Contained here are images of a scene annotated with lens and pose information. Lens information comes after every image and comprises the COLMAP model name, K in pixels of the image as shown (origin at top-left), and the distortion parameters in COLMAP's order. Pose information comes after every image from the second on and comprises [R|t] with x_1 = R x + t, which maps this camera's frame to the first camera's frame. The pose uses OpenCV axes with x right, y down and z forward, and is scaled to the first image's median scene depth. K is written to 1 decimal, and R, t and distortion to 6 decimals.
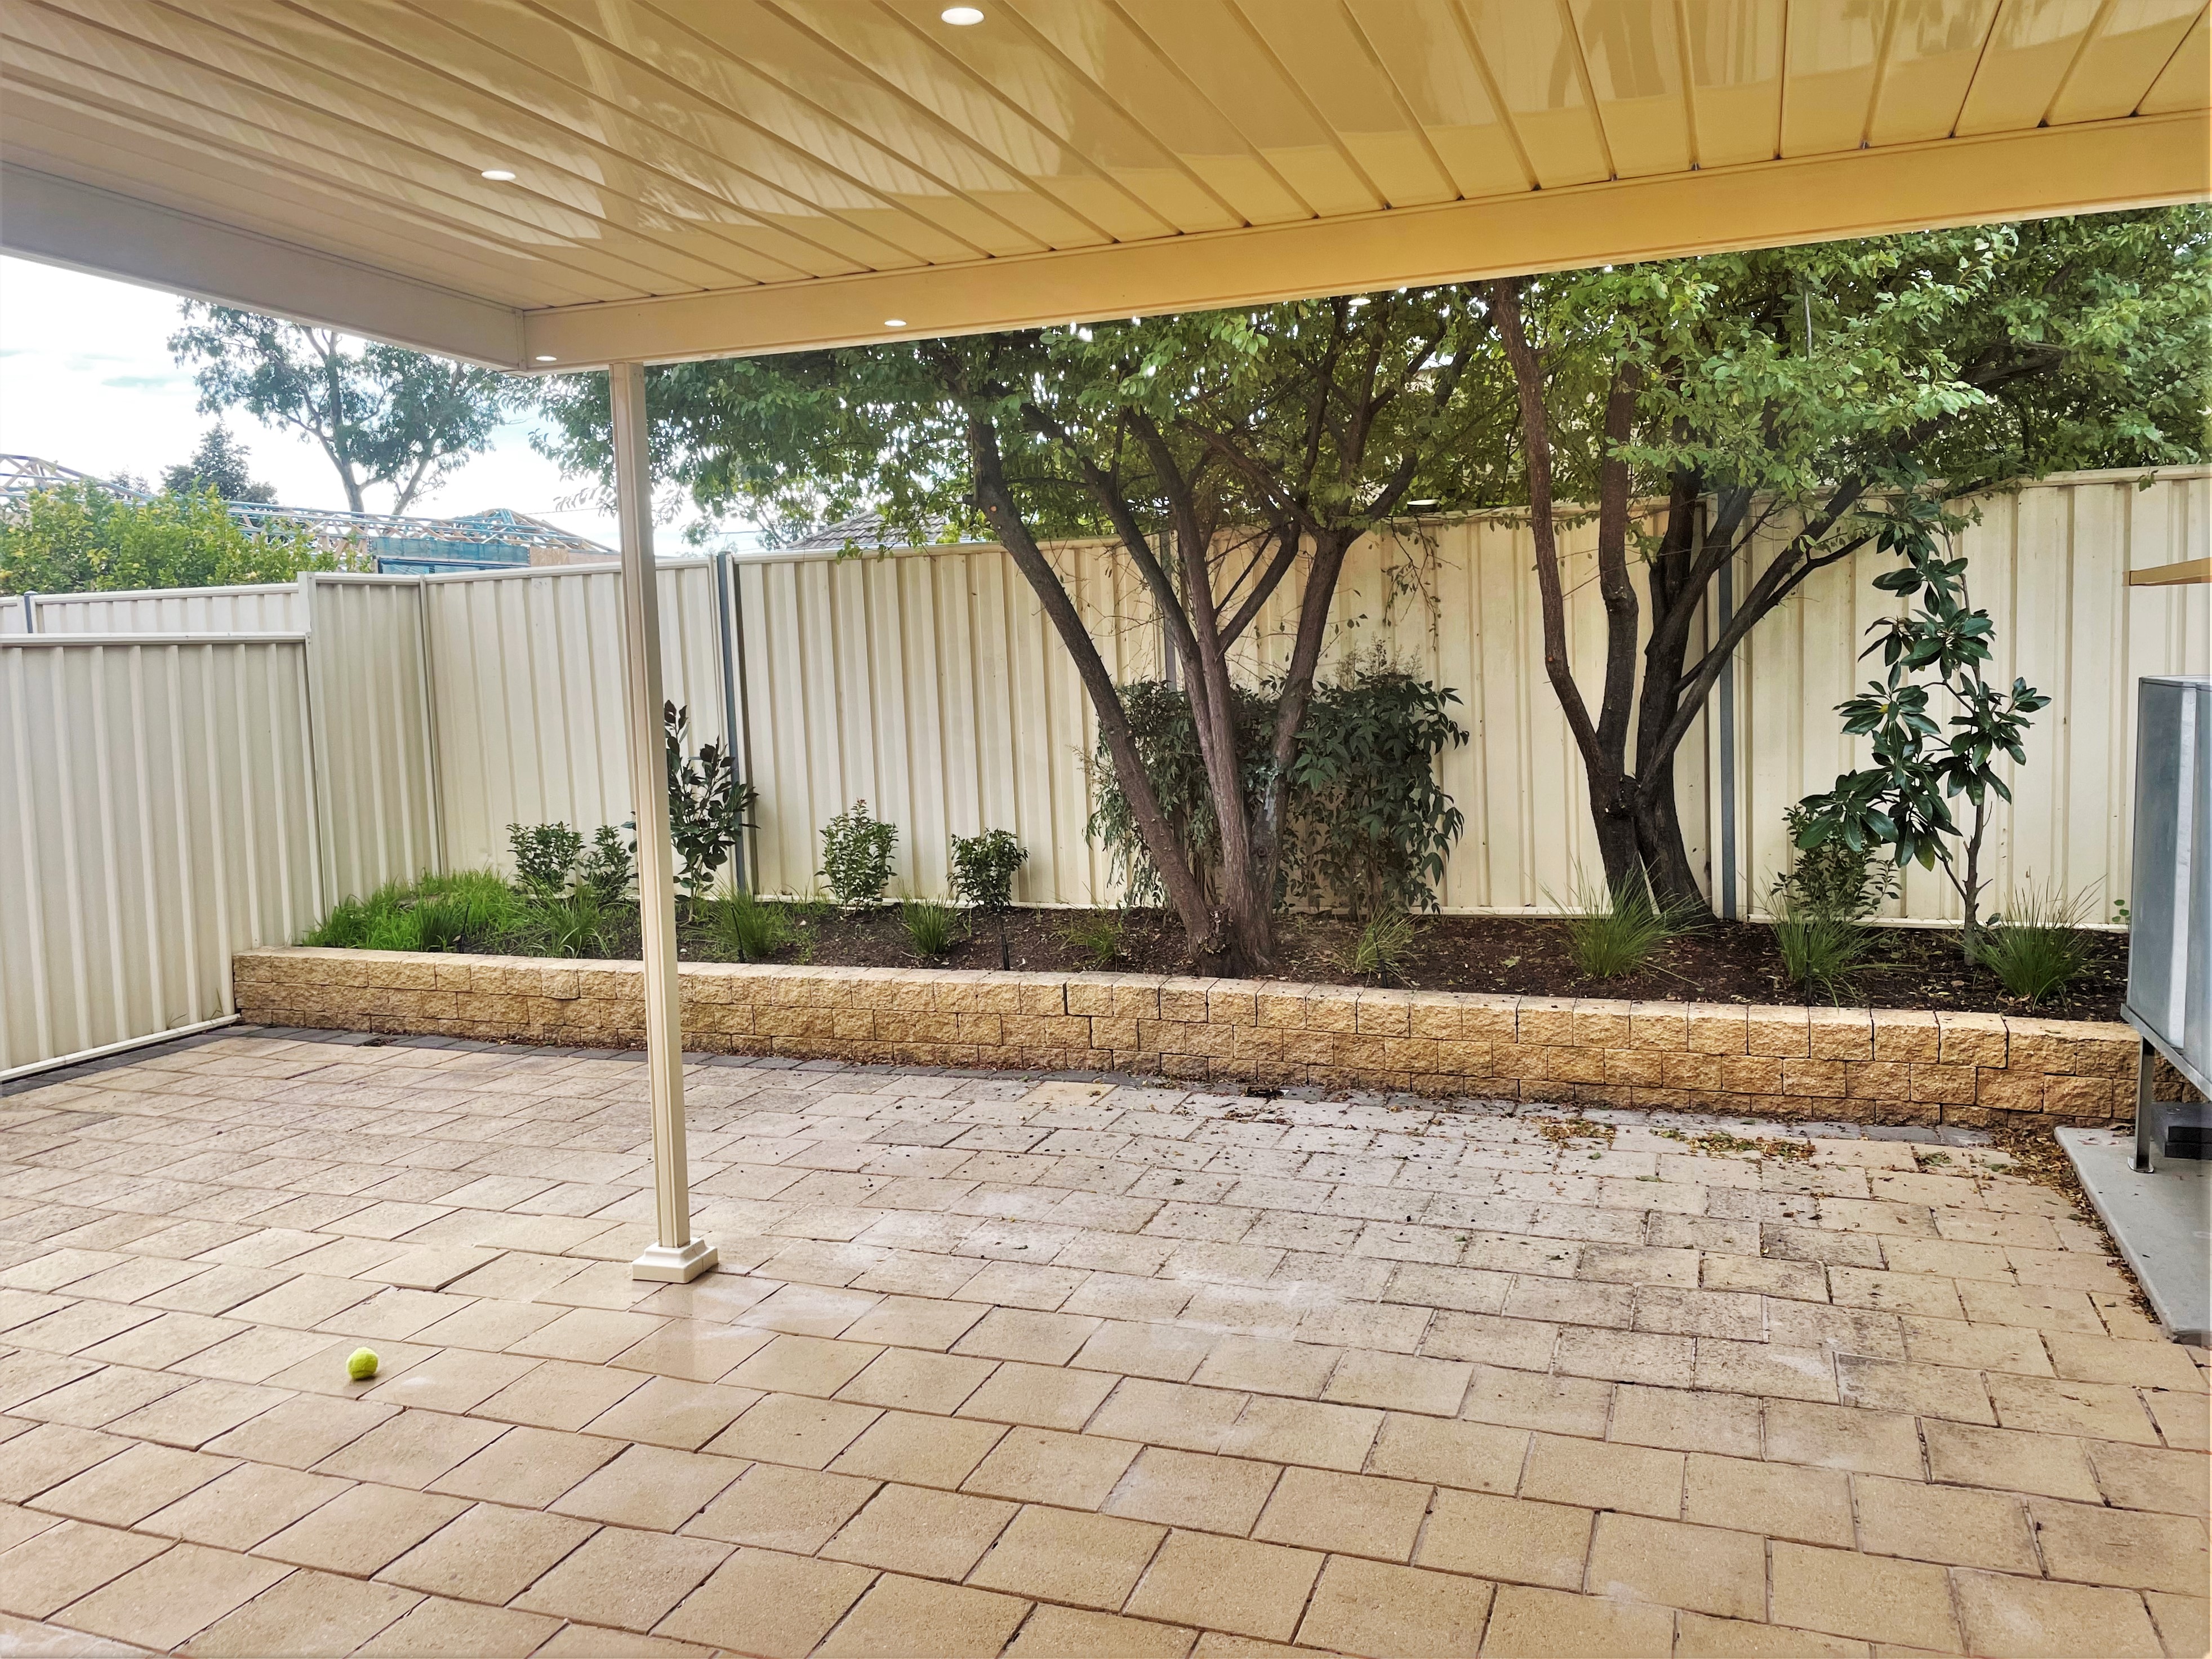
lens RADIAL K [[1677.2, 0, 1103.3], [0, 1677.2, 828.1], [0, 0, 1]] dist [0.032092, -0.023799]
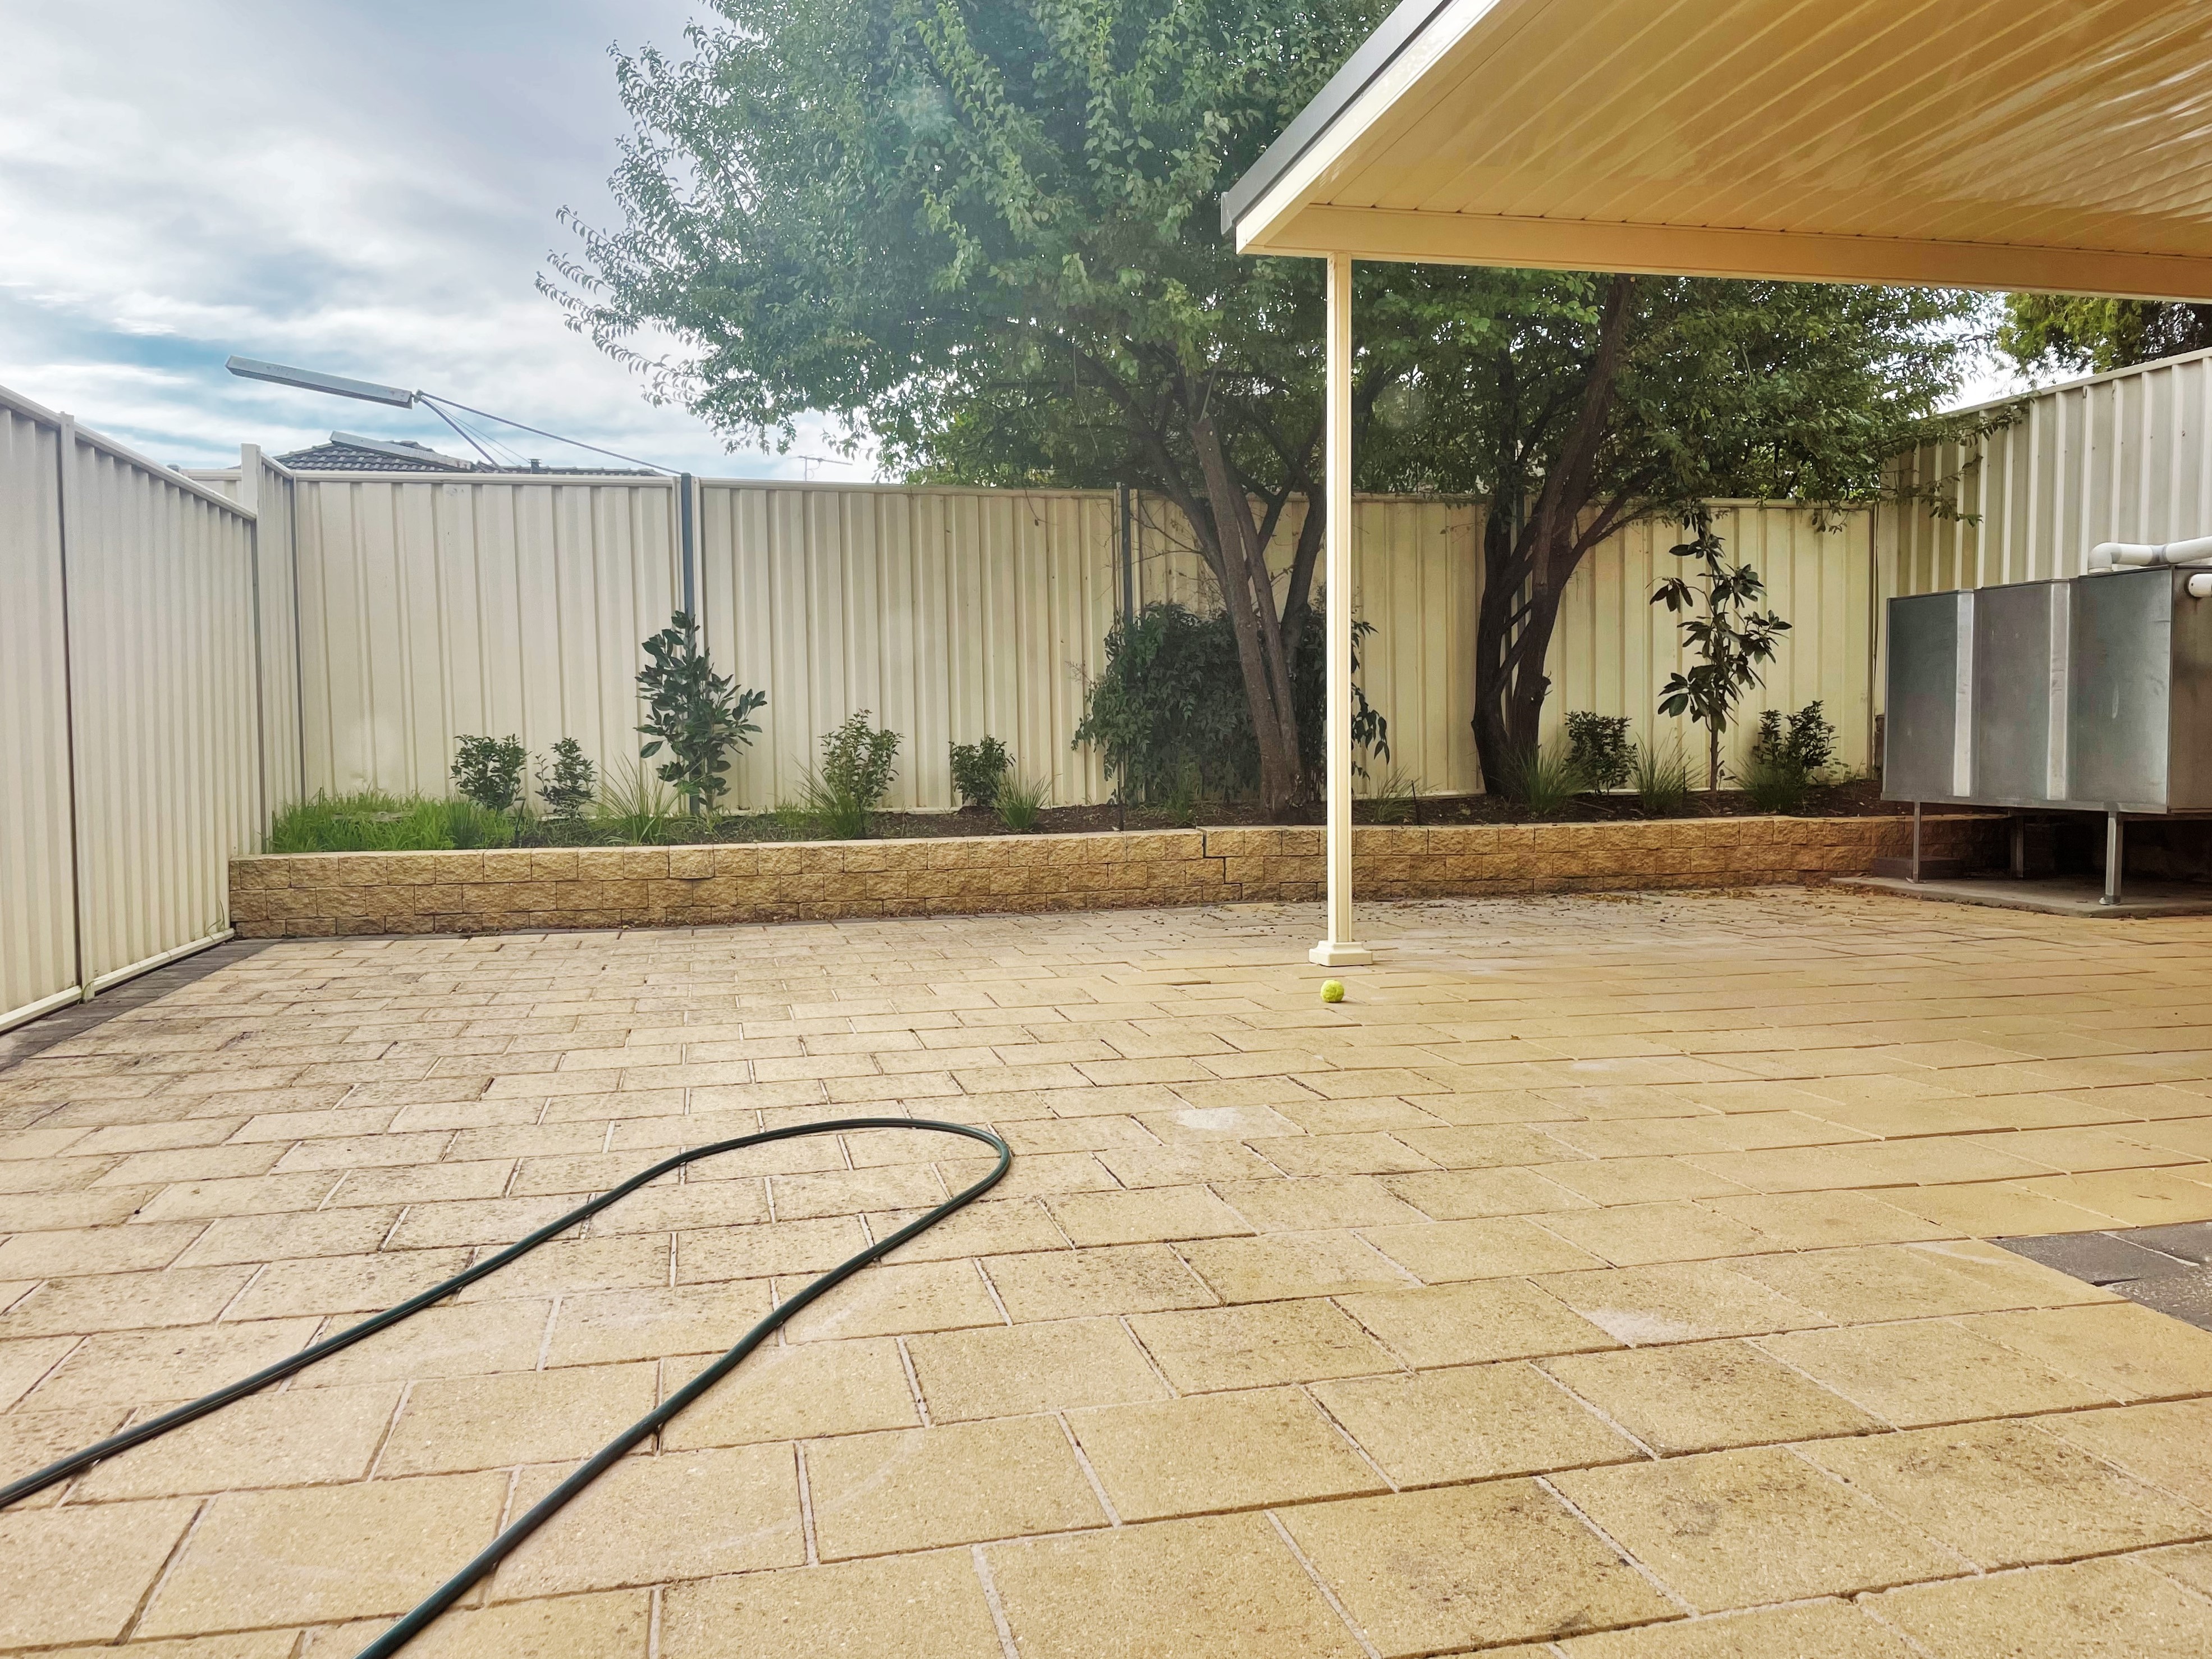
lens RADIAL K [[1677.4, 0, 1108.5], [0, 1677.4, 829.1], [0, 0, 1]] dist [0.032092, -0.023799]
pose [[0.831141, -0.006390, 0.556025, -0.710354], [0.039720, 0.998062, -0.047902, 0.136029], [-0.554641, 0.061899, 0.829784, 0.014285]]
